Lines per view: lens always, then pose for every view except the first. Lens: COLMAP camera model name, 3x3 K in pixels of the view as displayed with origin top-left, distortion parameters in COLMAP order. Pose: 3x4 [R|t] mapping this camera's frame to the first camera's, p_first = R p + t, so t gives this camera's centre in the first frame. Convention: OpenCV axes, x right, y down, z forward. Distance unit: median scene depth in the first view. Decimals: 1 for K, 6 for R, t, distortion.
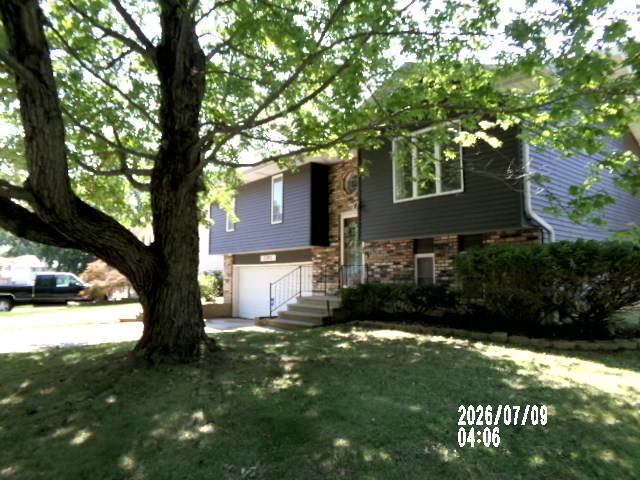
lens RADIAL K [[443.3, 0, 319.9], [0, 443.3, 240.0], [0, 0, 1]] dist [-0.012903, -0.001268]
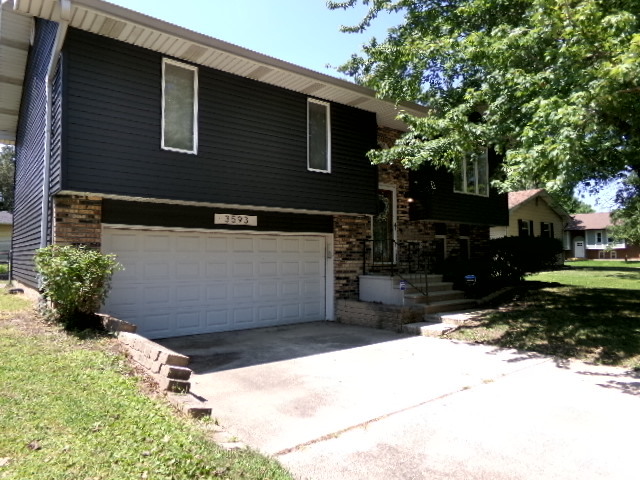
lens RADIAL K [[443.3, 0, 320.2], [0, 443.3, 238.3], [0, 0, 1]] dist [-0.012903, -0.001268]
pose [[0.025335, 0.027146, 0.999310, -0.842234], [-0.092723, 0.995386, -0.024688, 0.084987], [-0.995370, -0.092033, 0.027735, 1.088004]]
